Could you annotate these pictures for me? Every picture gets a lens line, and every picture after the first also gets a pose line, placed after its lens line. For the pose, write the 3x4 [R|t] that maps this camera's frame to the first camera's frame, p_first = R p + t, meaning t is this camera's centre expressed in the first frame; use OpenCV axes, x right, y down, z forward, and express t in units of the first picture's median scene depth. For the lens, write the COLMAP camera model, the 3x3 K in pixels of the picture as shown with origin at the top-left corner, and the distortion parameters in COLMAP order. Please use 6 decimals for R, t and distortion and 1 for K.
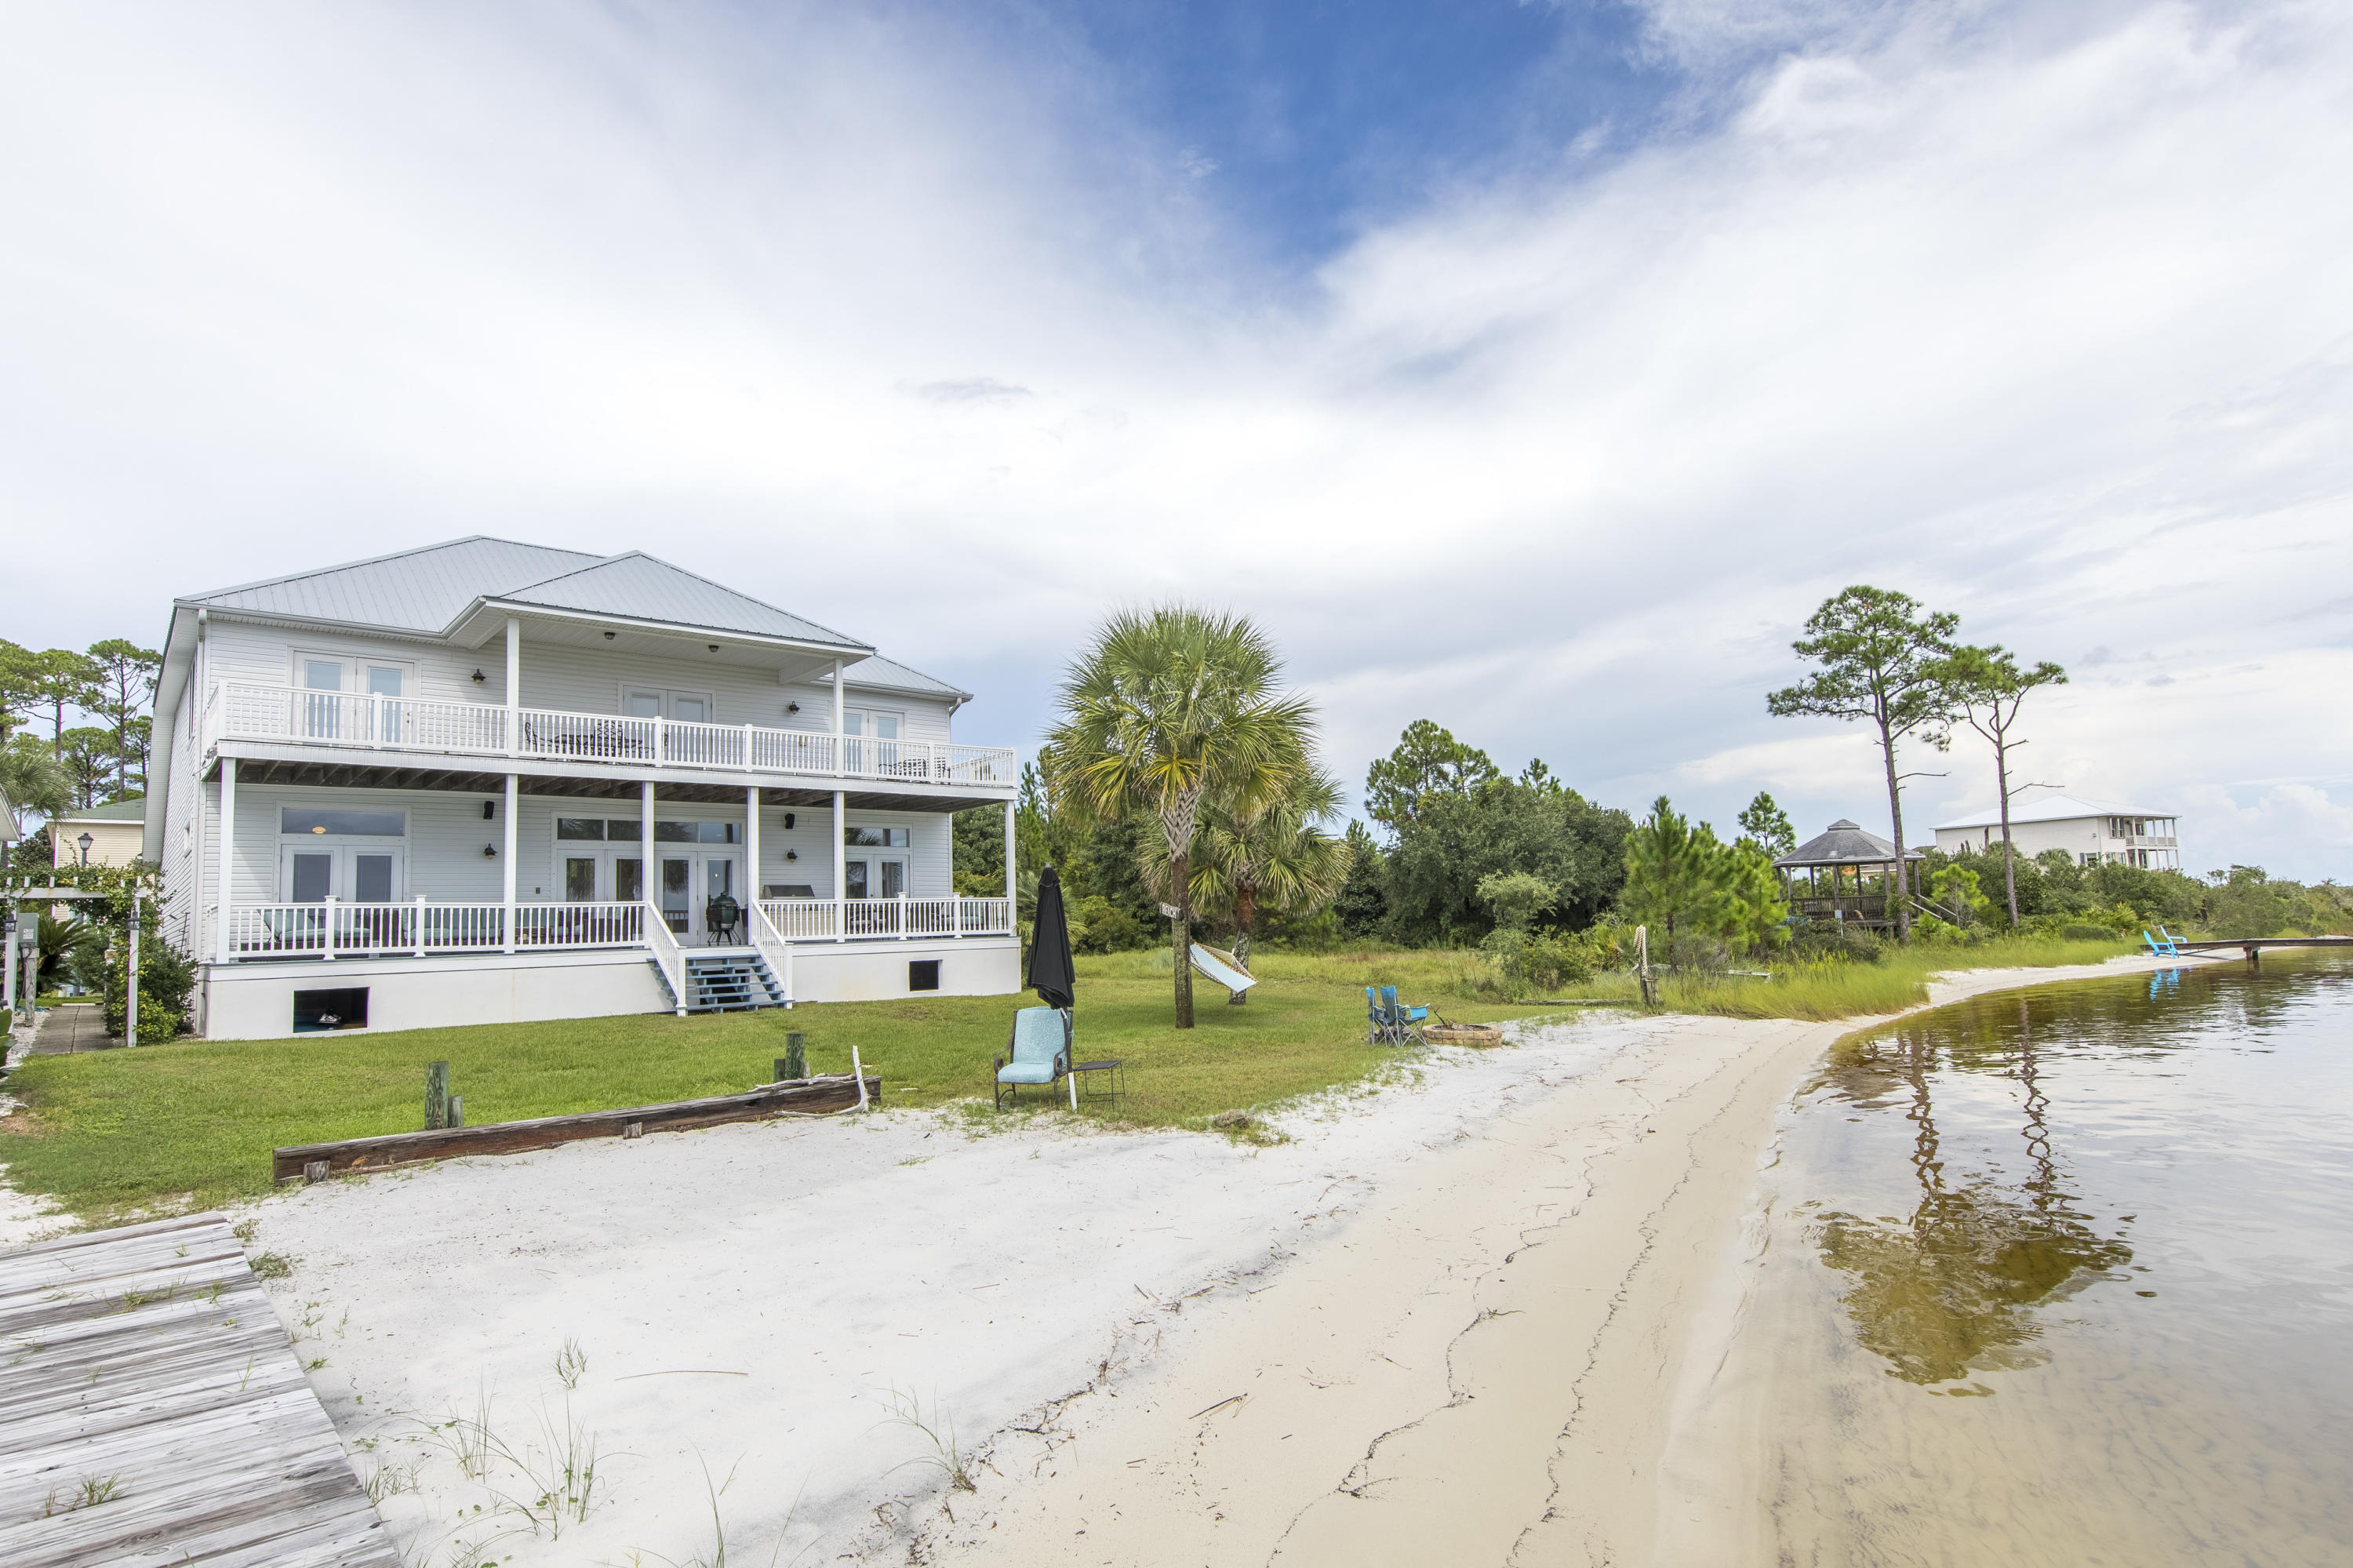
lens RADIAL K [[1224.5, 0, 1171.8], [0, 1224.5, 821.4], [0, 0, 1]] dist [0.006125, -0.000438]
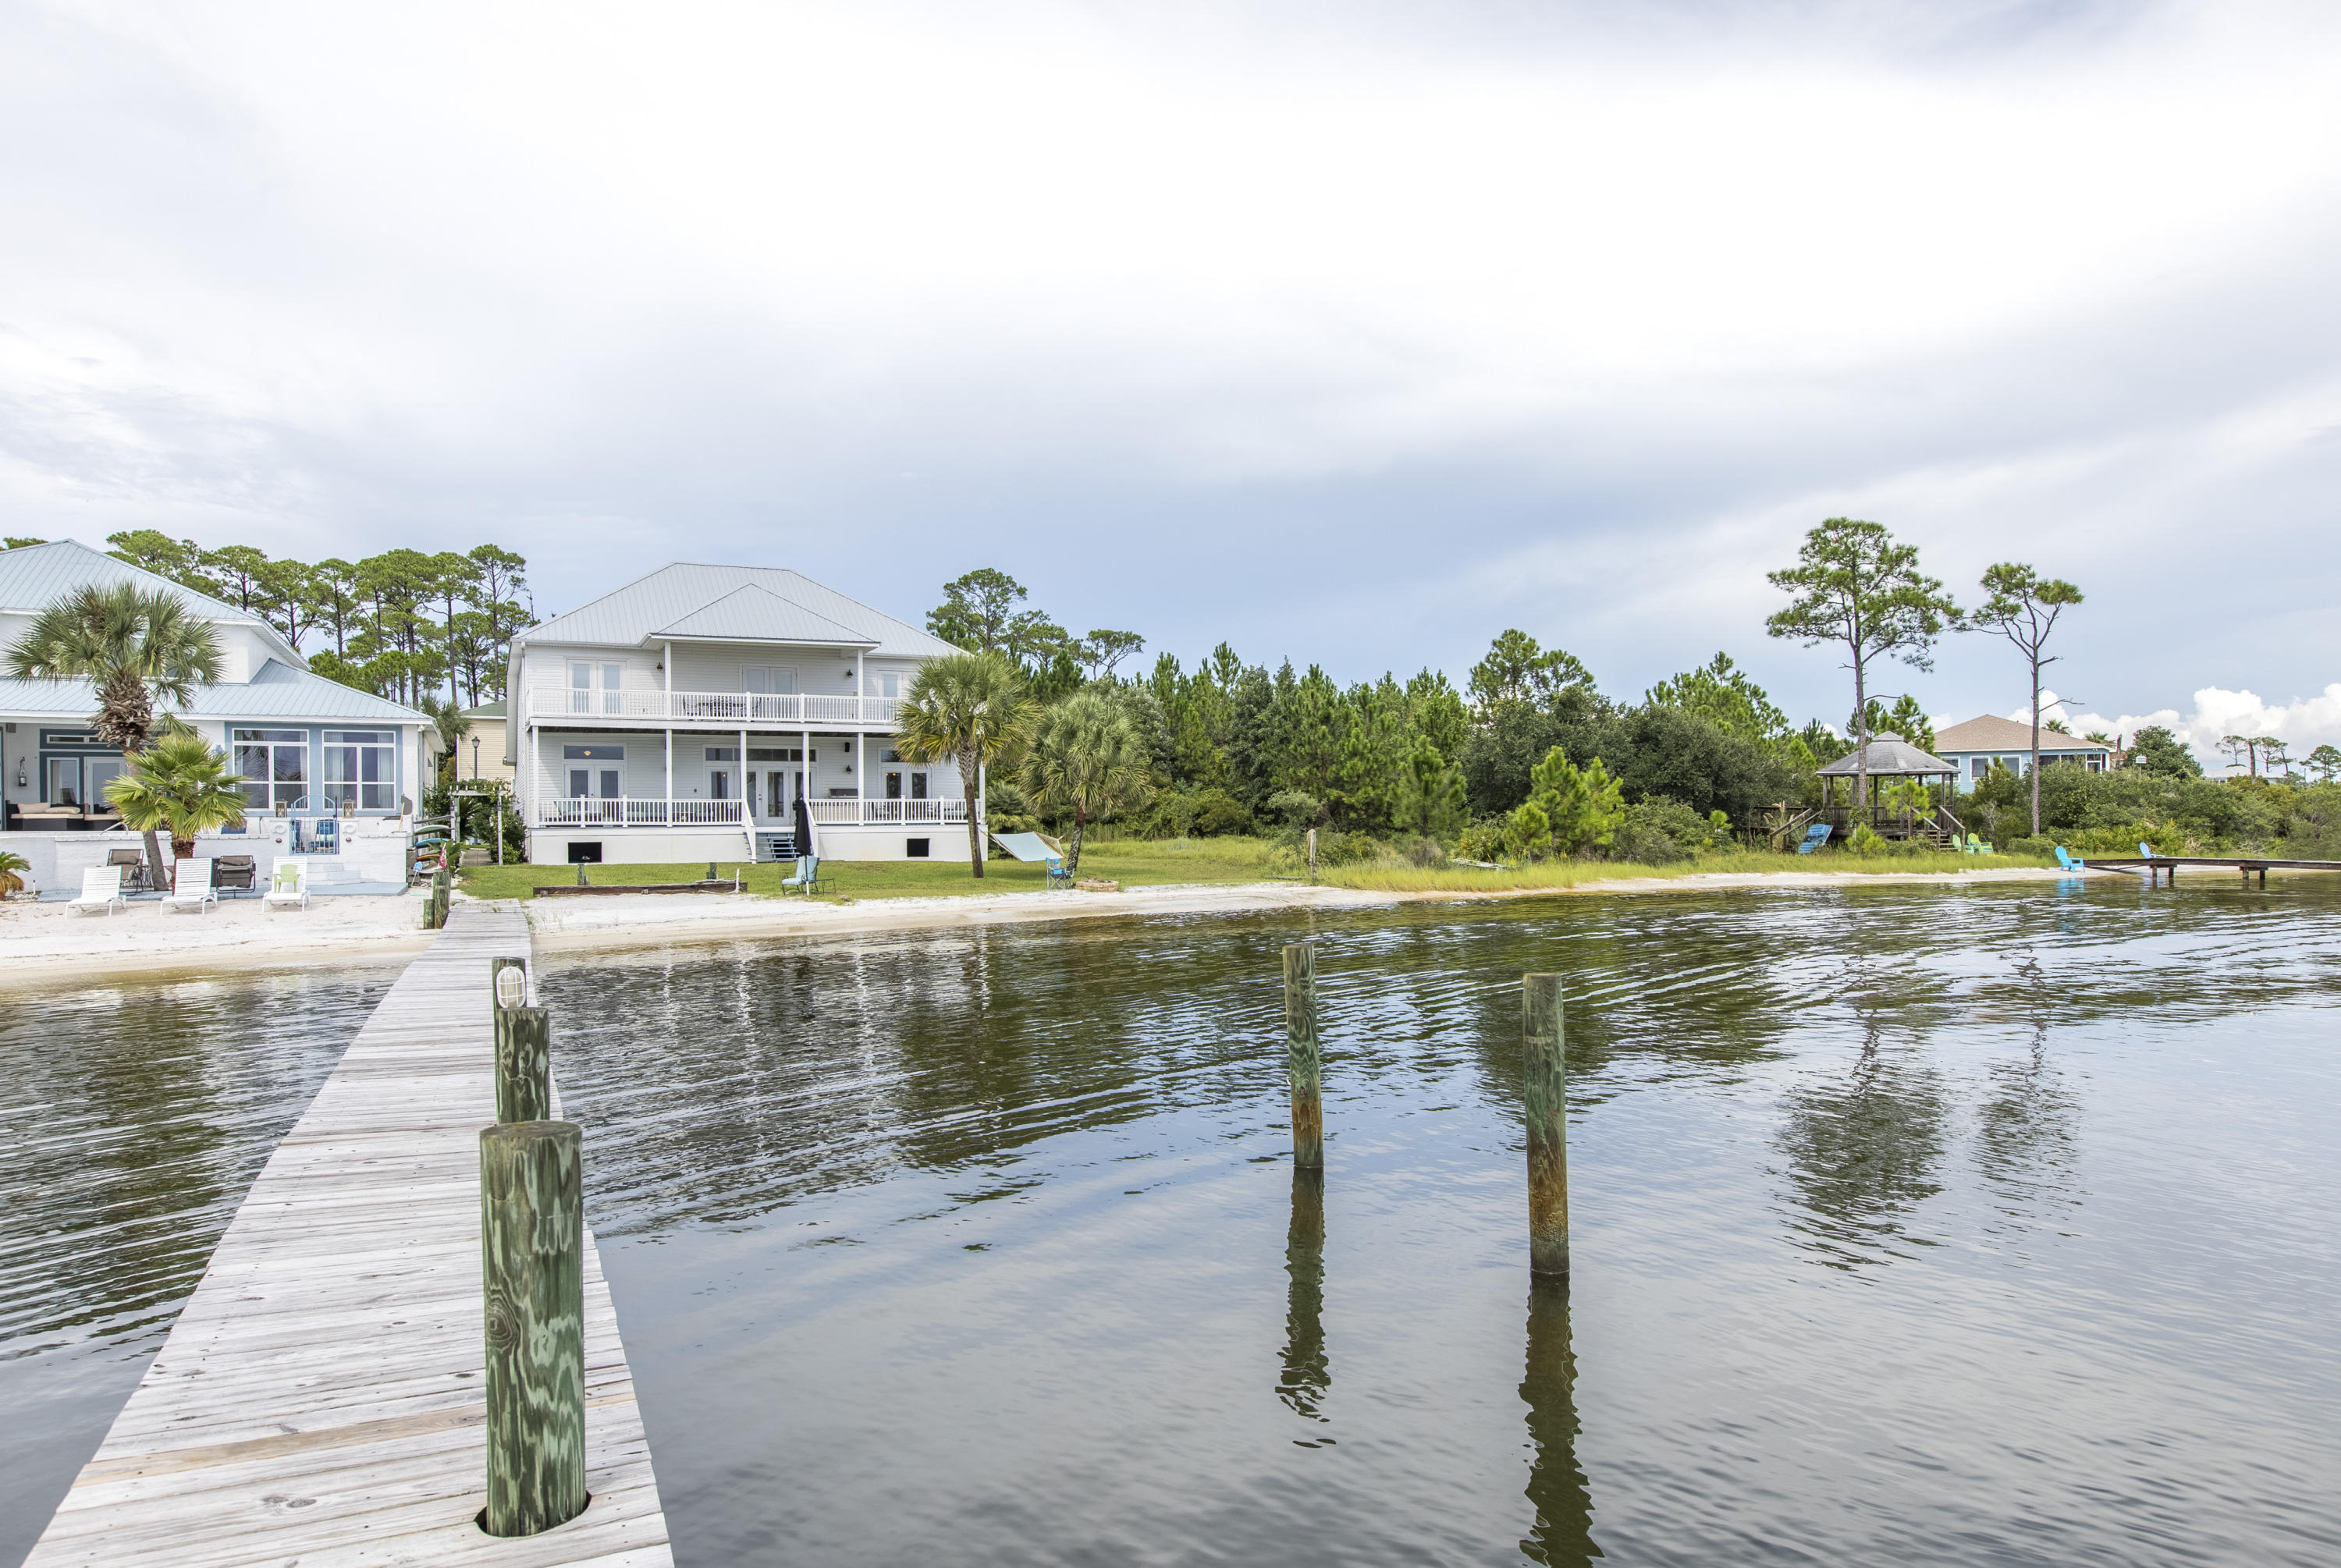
lens RADIAL K [[1545.4, 0, 1188.9], [0, 1545.4, 831.9], [0, 0, 1]] dist [0.002827, 0.001162]
pose [[0.958028, 0.028894, -0.285215, 0.806043], [0.000271, 0.994816, 0.101691, -0.111684], [0.286674, -0.097500, 0.953054, -0.918569]]
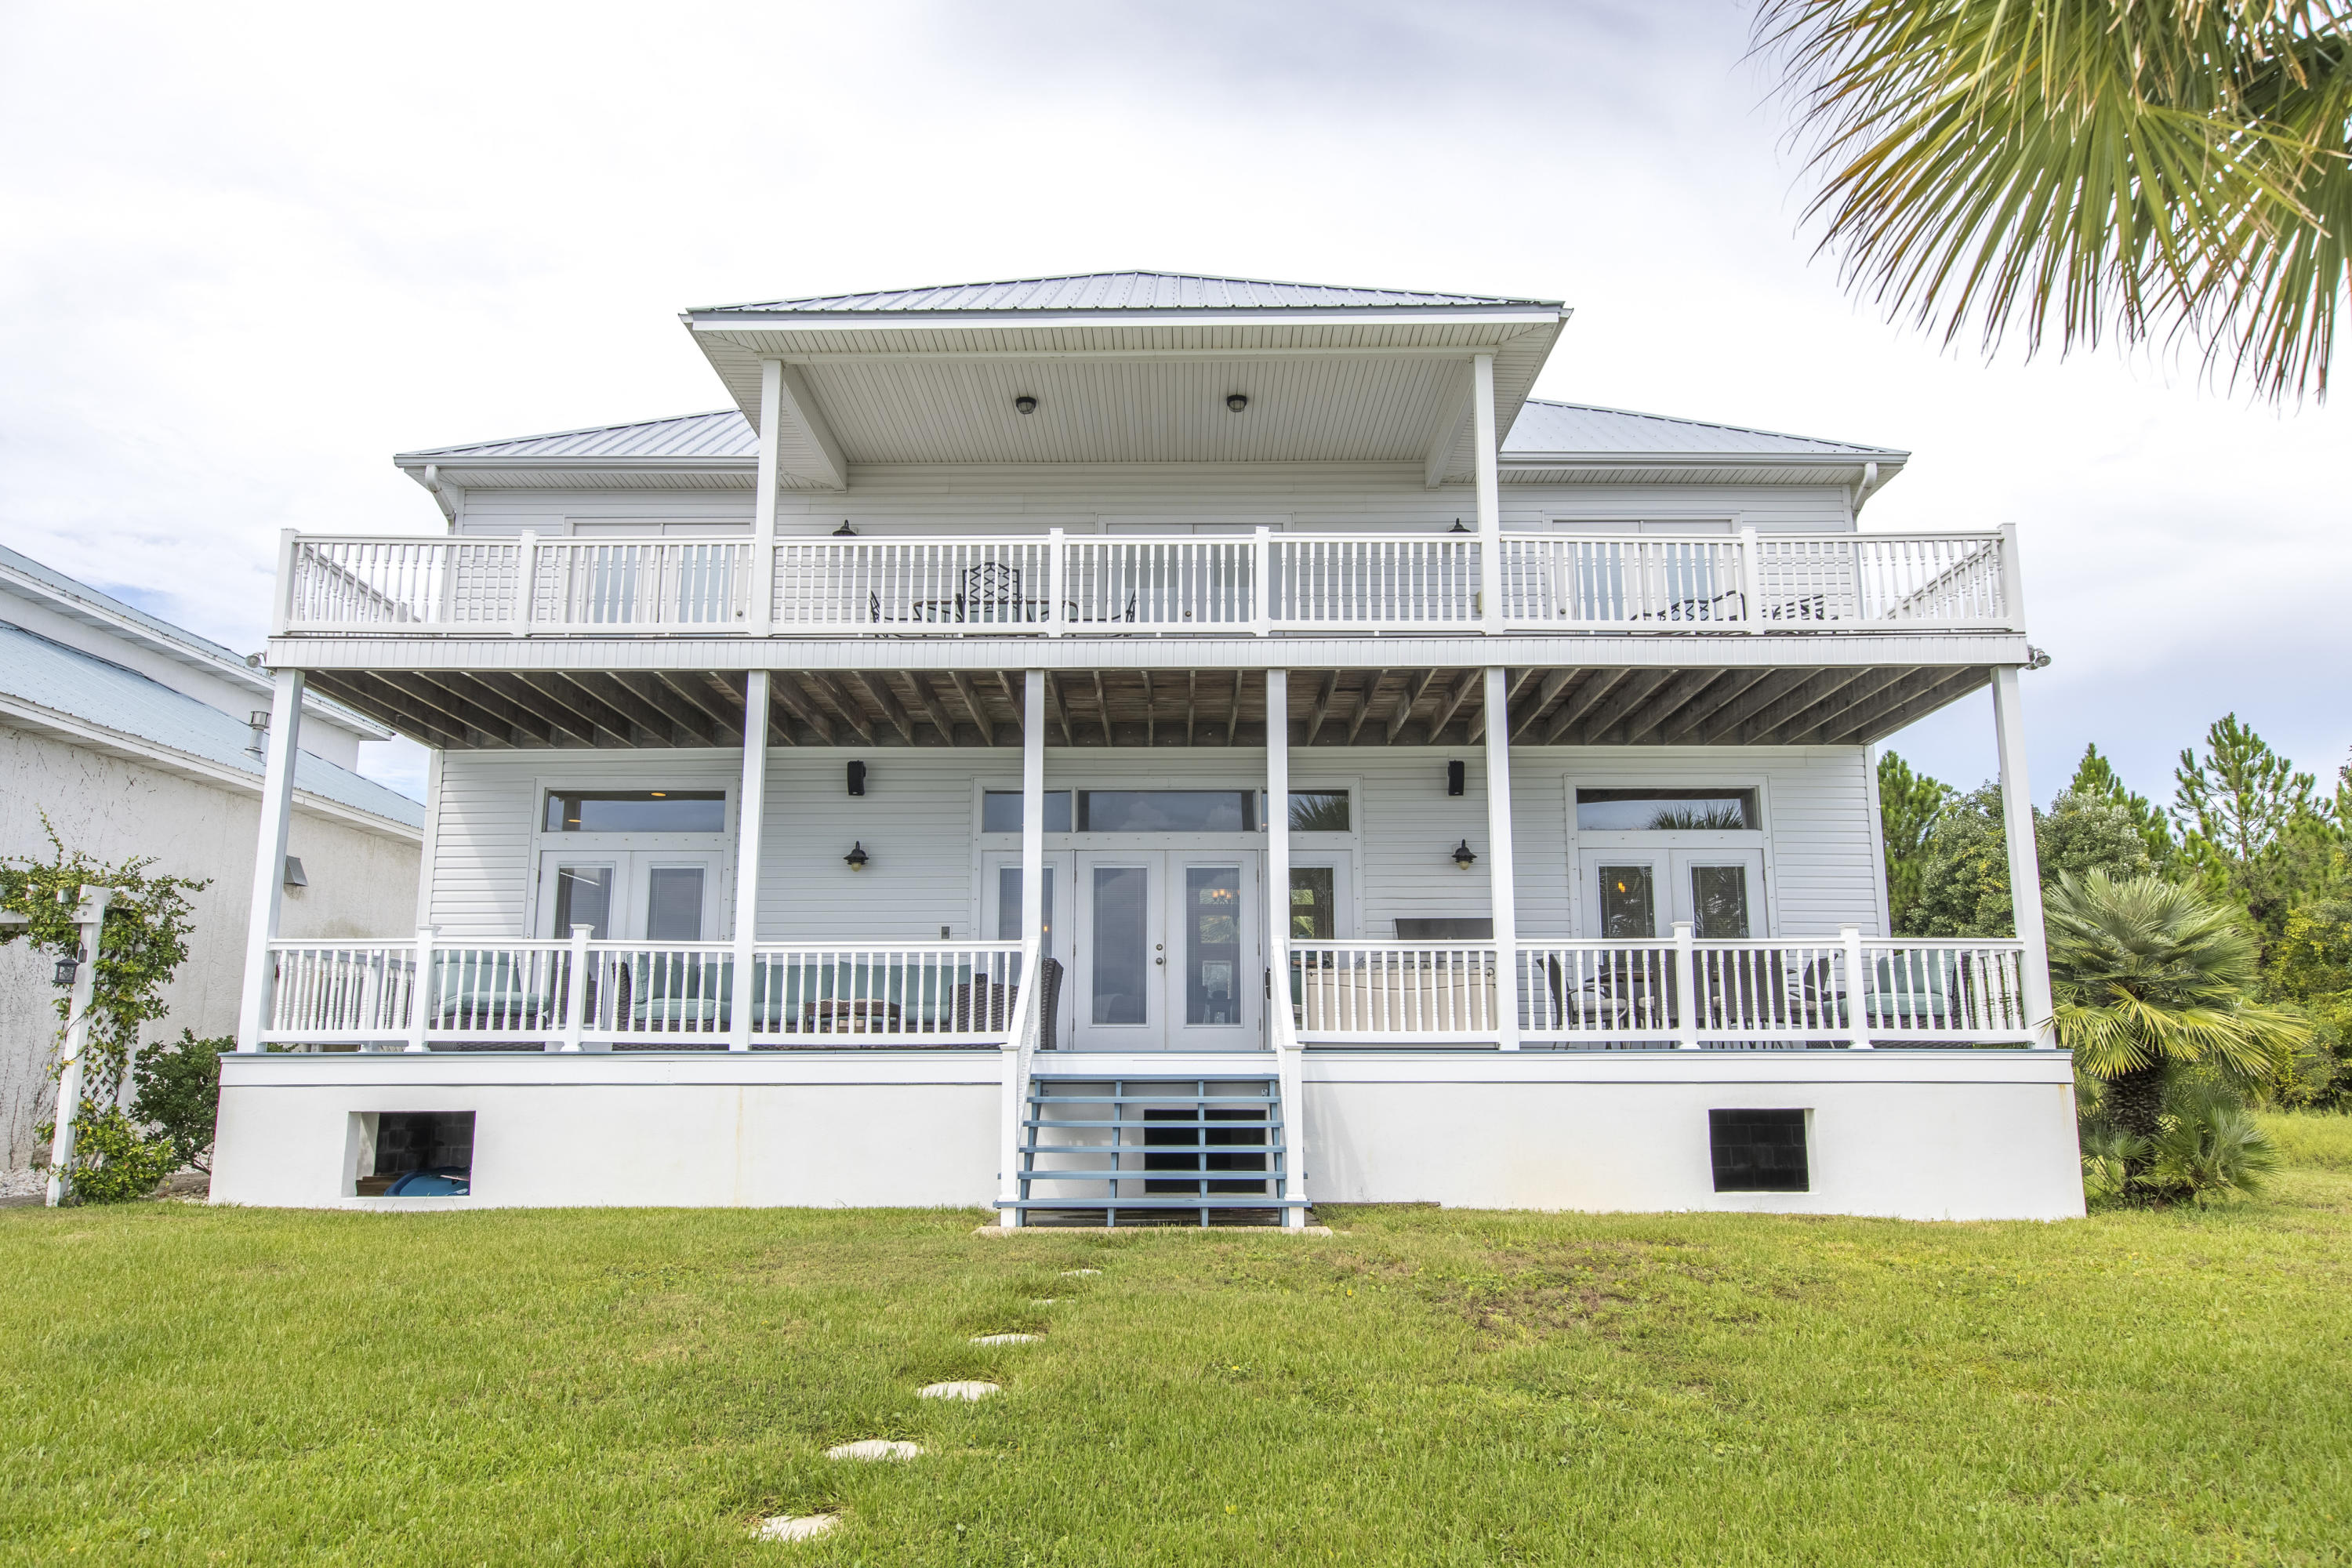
lens RADIAL K [[1552.9, 0, 1177.0], [0, 1552.9, 780.4], [0, 0, 1]] dist [0.002827, 0.001162]
pose [[0.753181, -0.094465, -0.650995, -0.025001], [0.034418, 0.993939, -0.104408, 0.067341], [0.656912, 0.056232, 0.751867, 0.612578]]
